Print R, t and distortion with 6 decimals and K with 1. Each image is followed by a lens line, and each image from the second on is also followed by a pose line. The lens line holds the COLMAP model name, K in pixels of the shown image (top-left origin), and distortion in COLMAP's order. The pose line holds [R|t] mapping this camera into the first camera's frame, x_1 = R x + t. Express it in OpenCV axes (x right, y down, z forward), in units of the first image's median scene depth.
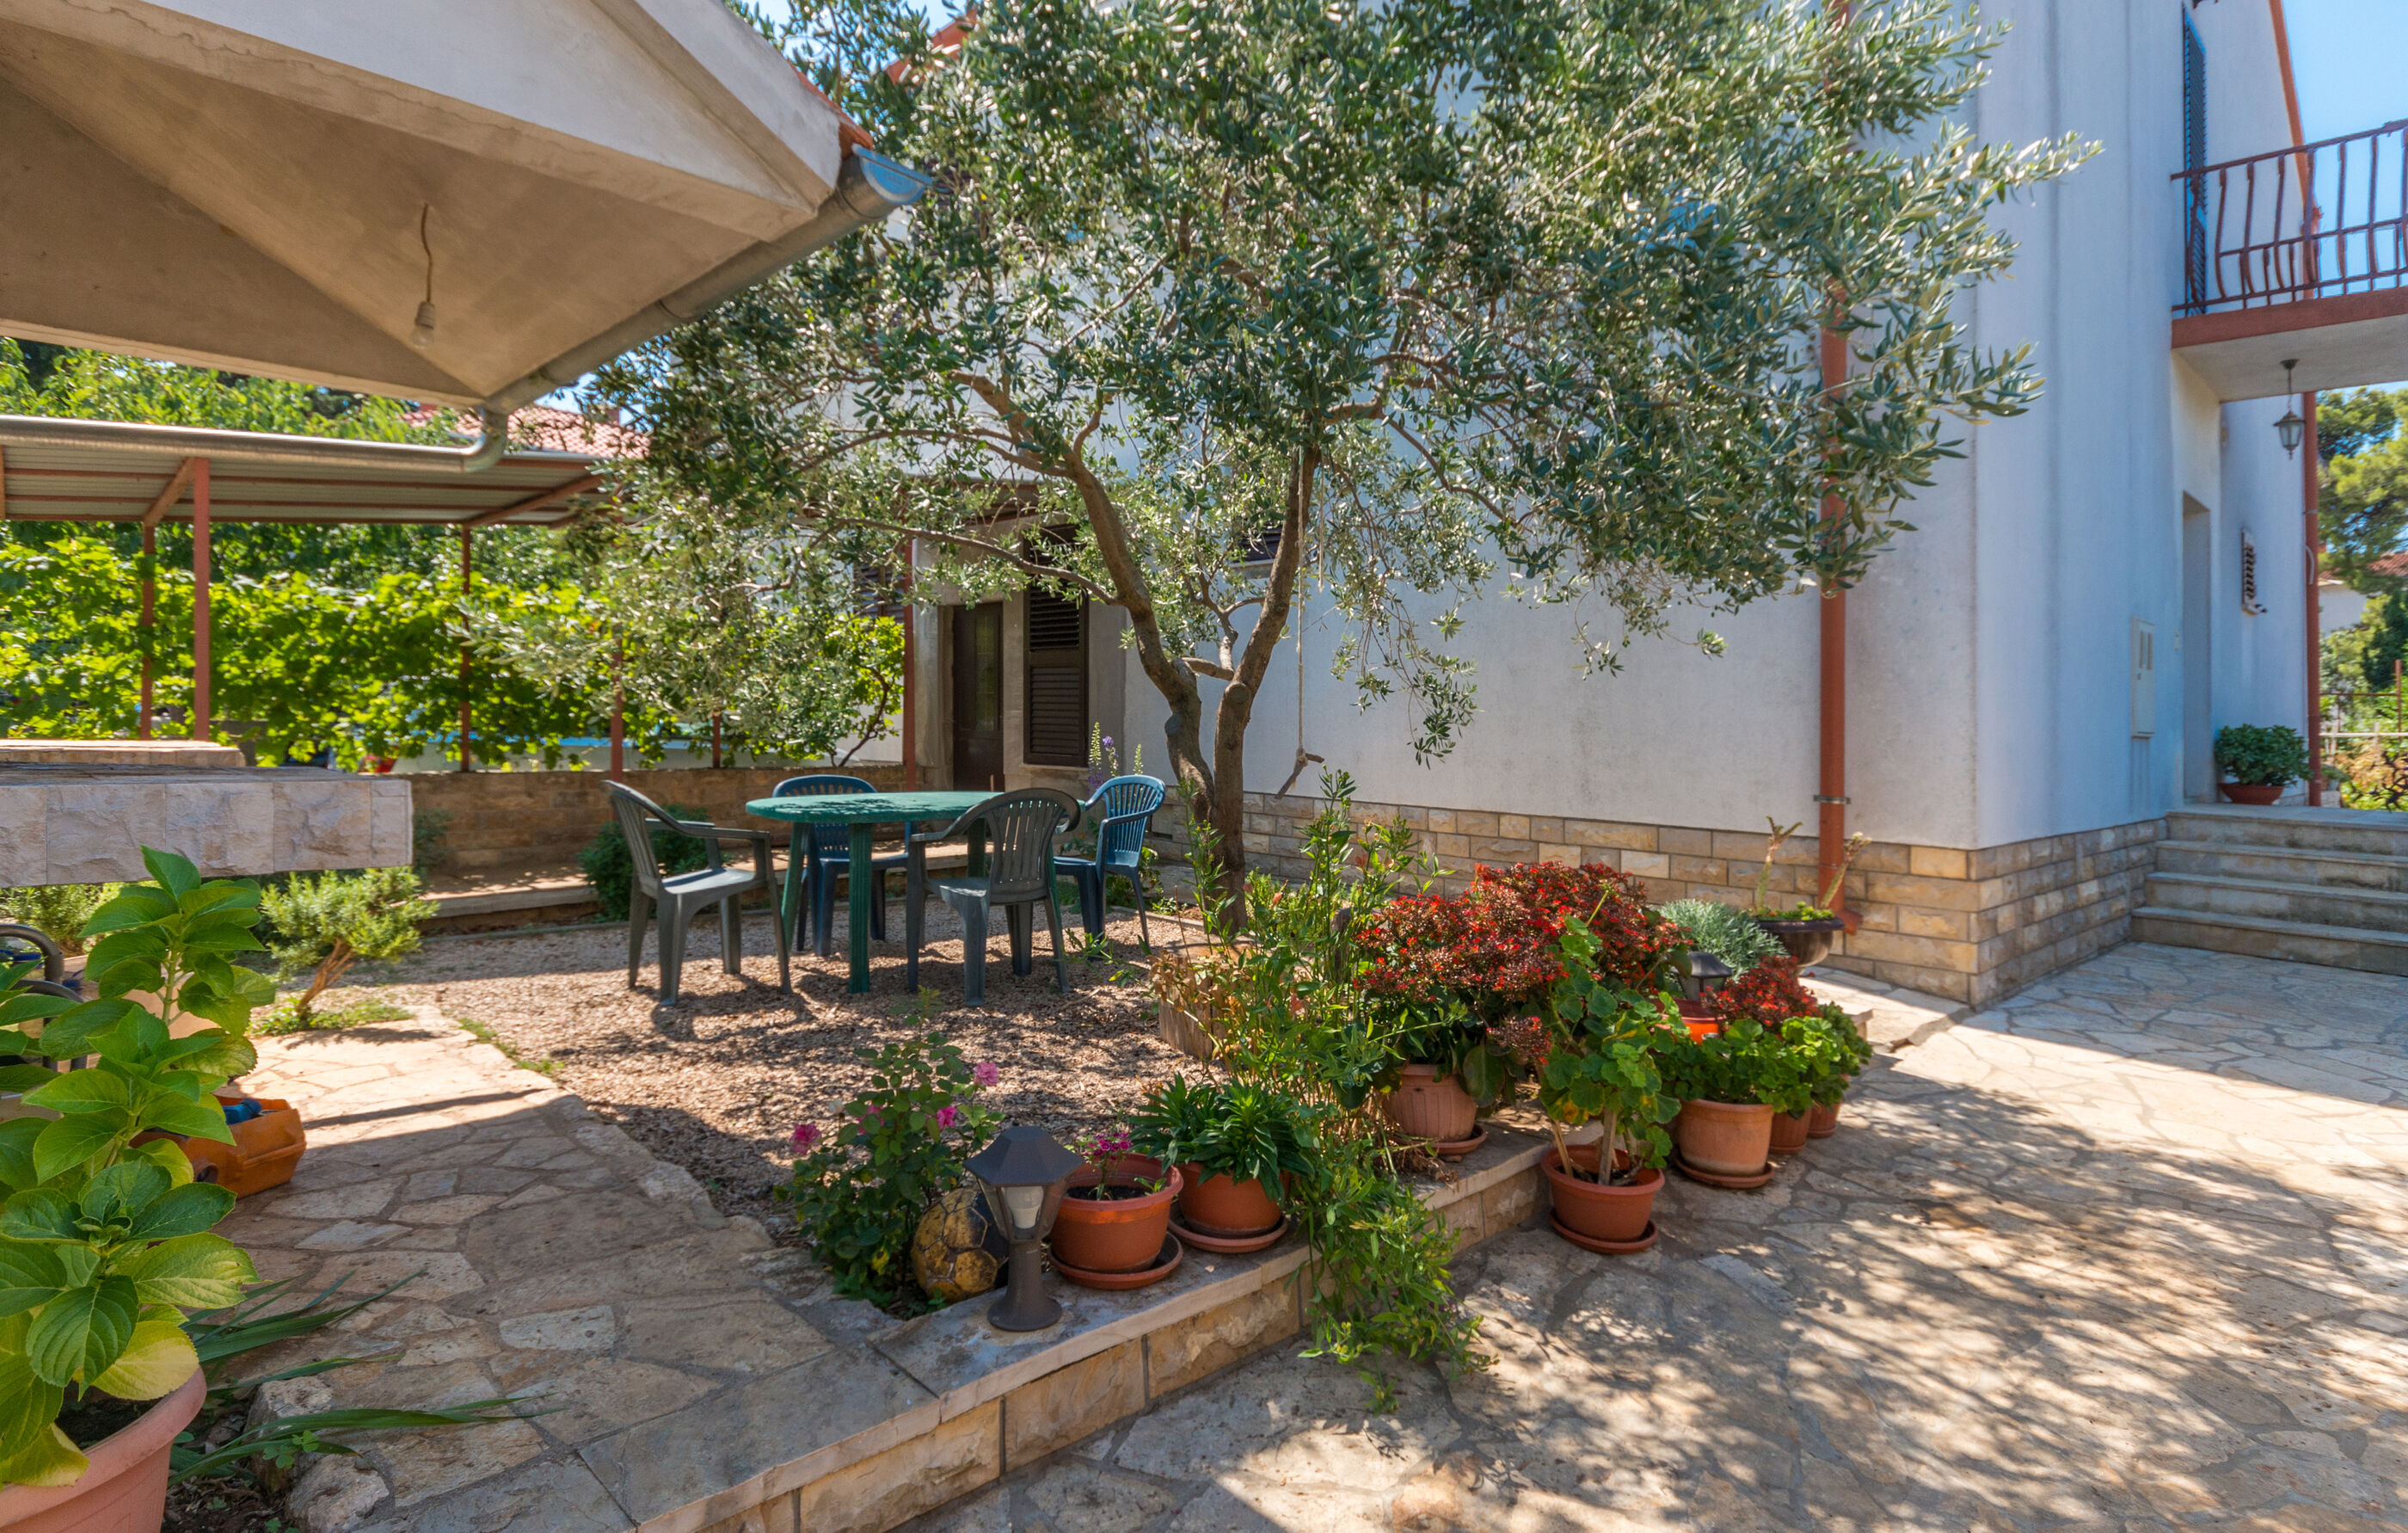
lens RADIAL K [[1316.4, 0, 1204.0], [0, 1316.4, 766.5], [0, 0, 1]] dist [0.000094, 0.000058]
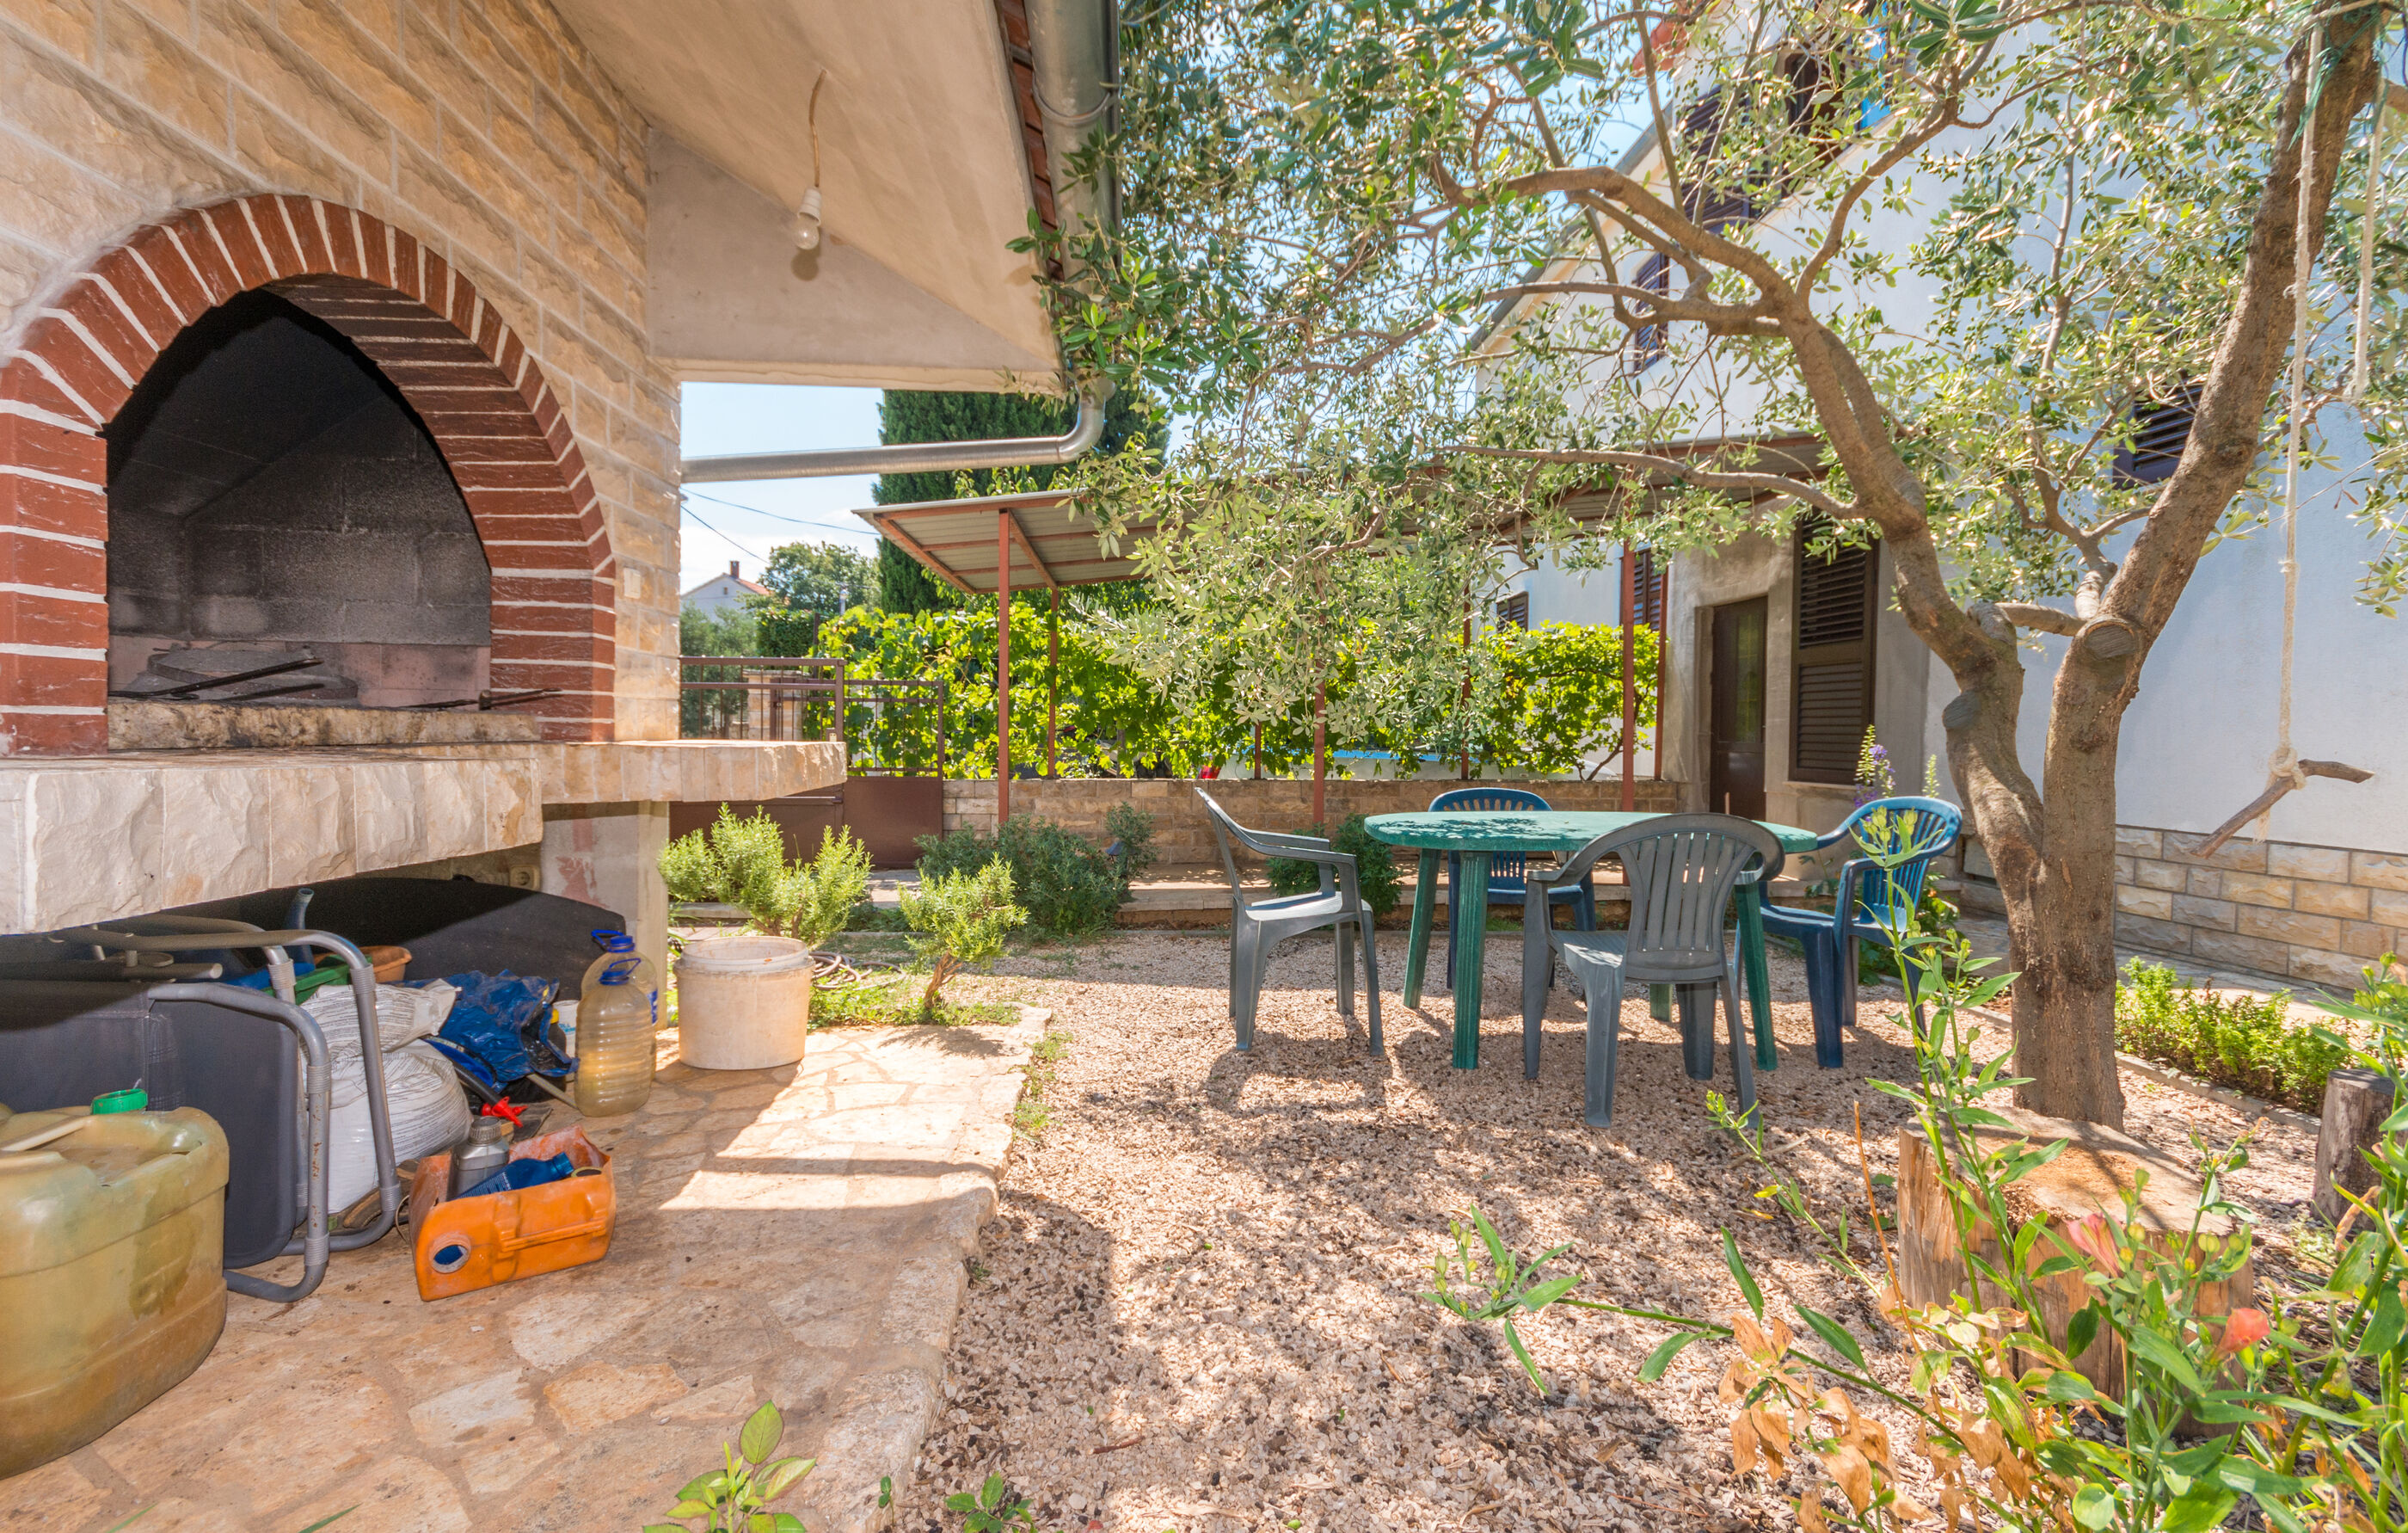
lens RADIAL K [[1113.6, 0, 1195.8], [0, 1113.6, 790.9], [0, 0, 1]] dist [0.012260, 0.000114]
pose [[0.787448, 0.023365, -0.615938, 0.007719], [-0.018338, 0.999727, 0.014479, 0.000957], [0.616108, -0.000107, 0.787662, 0.202590]]
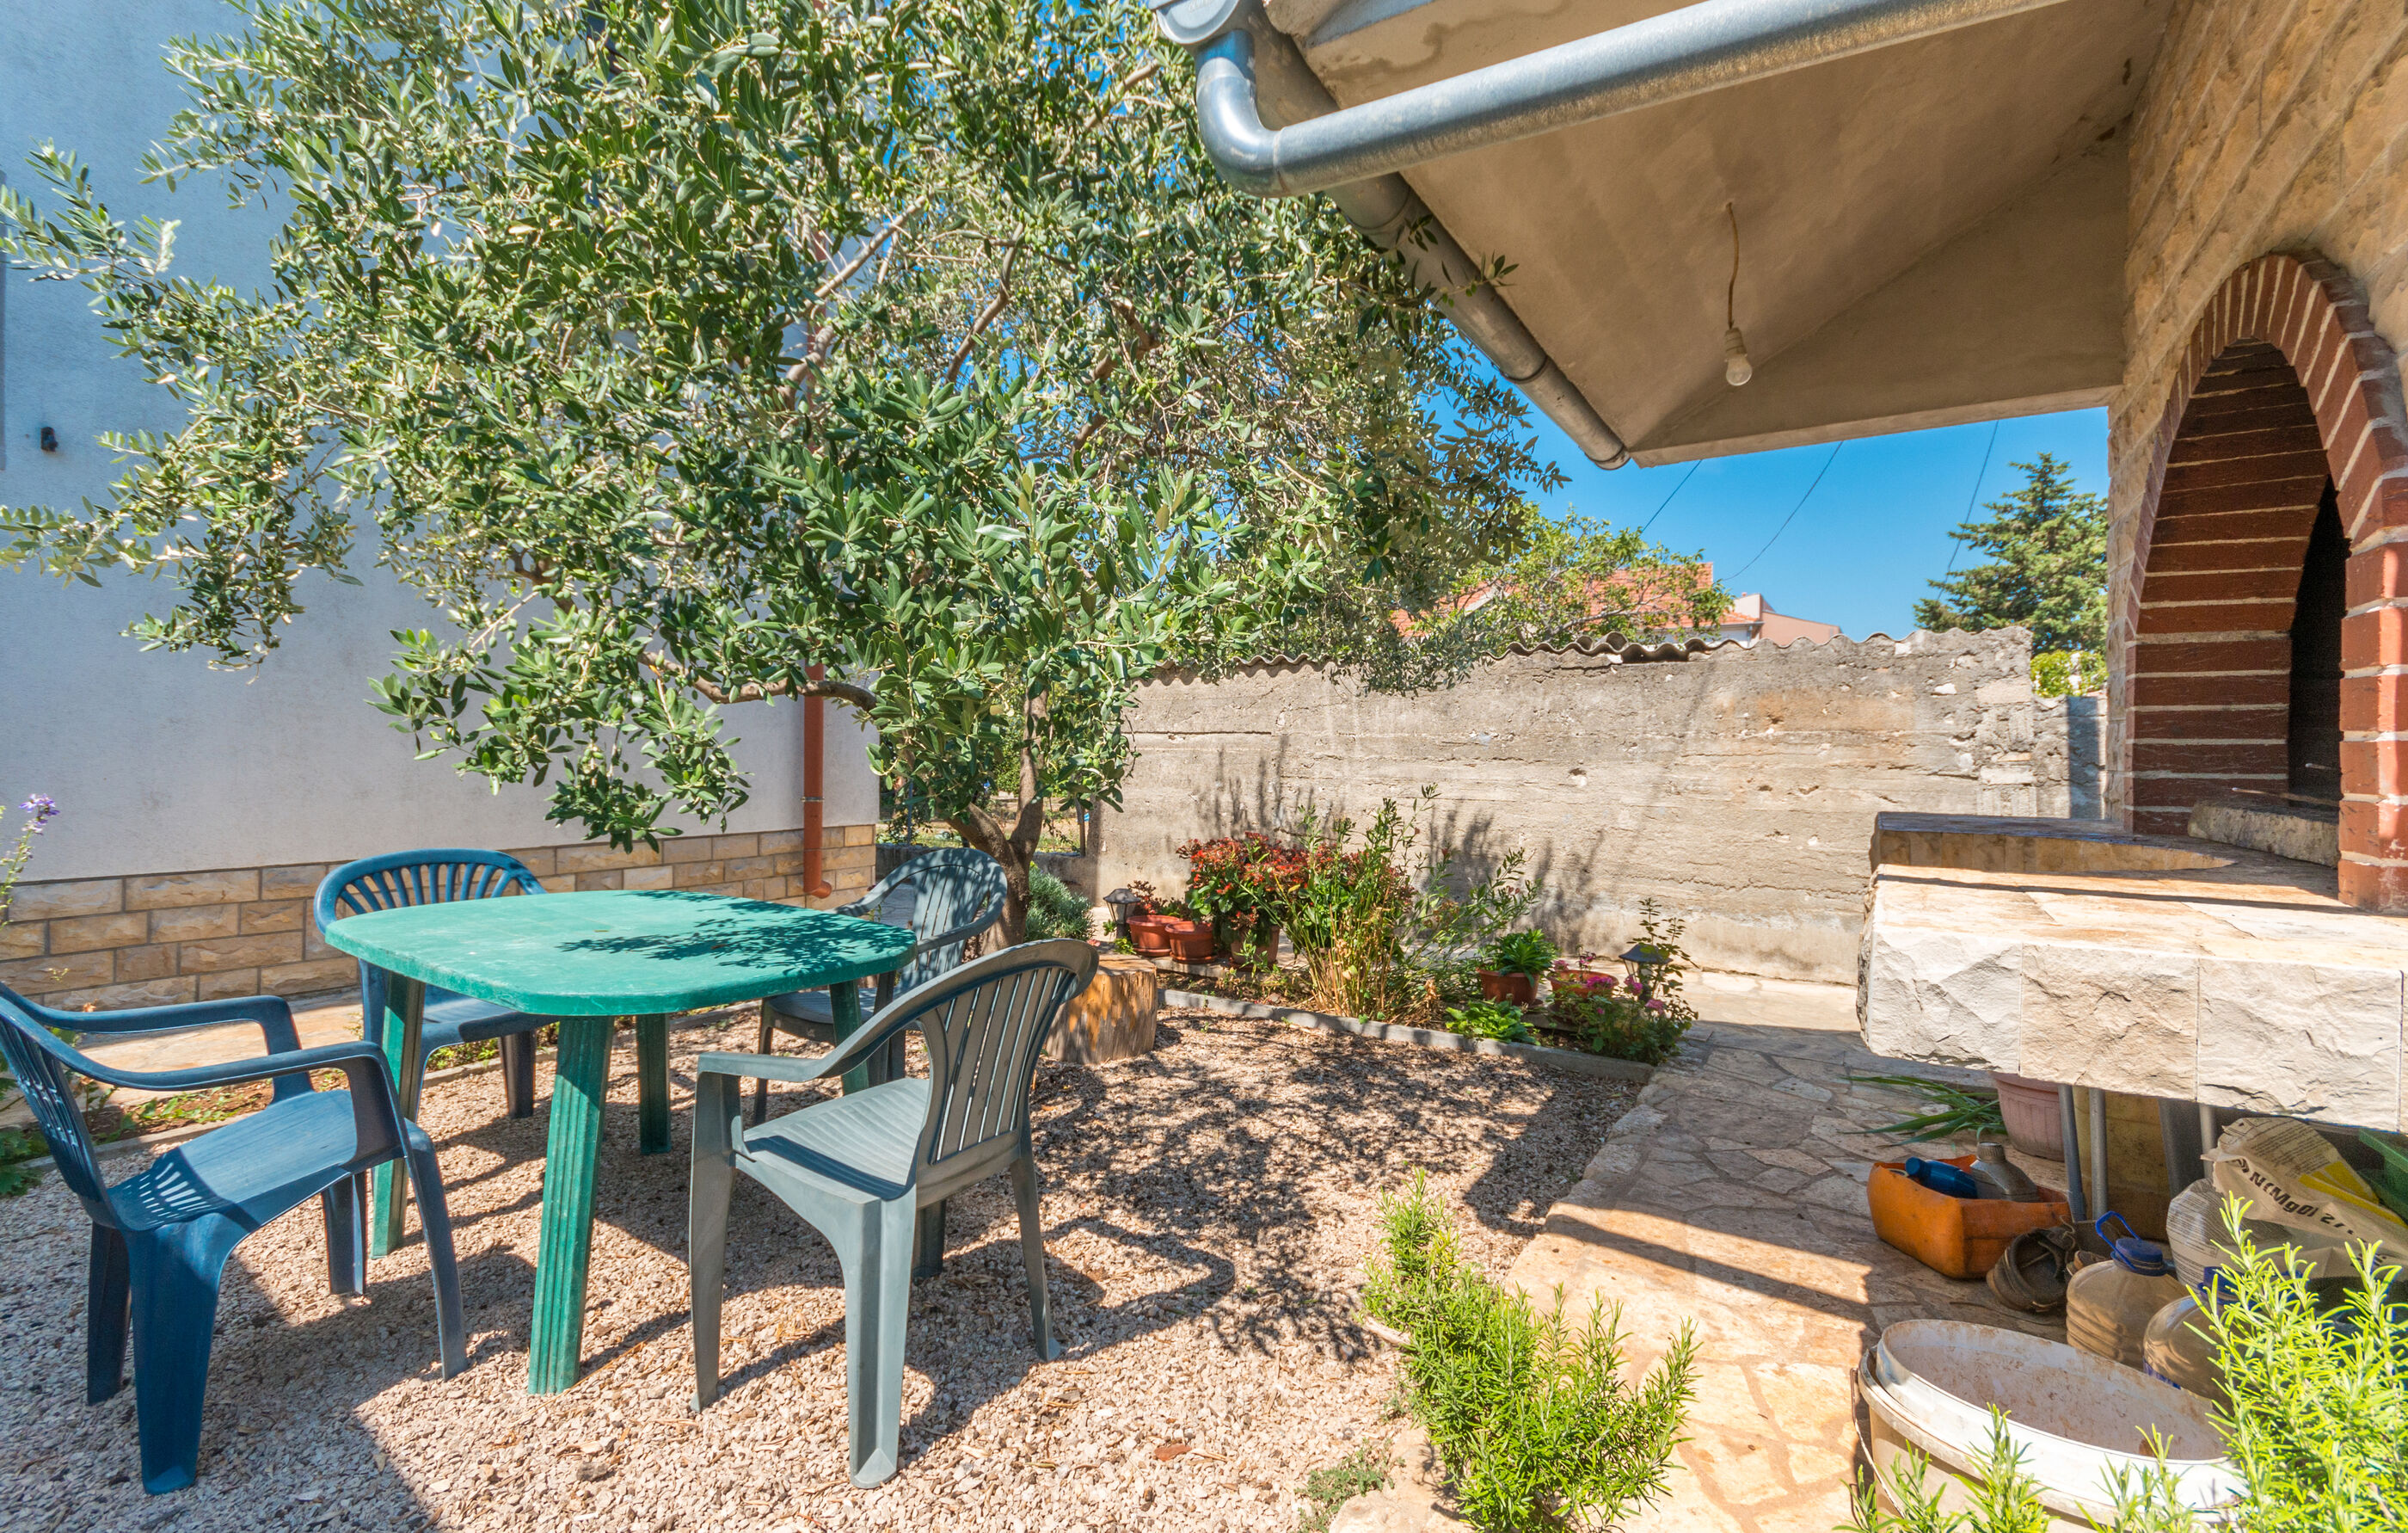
lens RADIAL K [[1113.6, 0, 1195.8], [0, 1113.6, 790.9], [0, 0, 1]] dist [0.012260, 0.000114]
pose [[-0.293240, -0.065556, 0.953789, -0.401812], [0.015113, 0.997204, 0.073187, -0.033417], [-0.955920, 0.035876, -0.291429, 0.524384]]
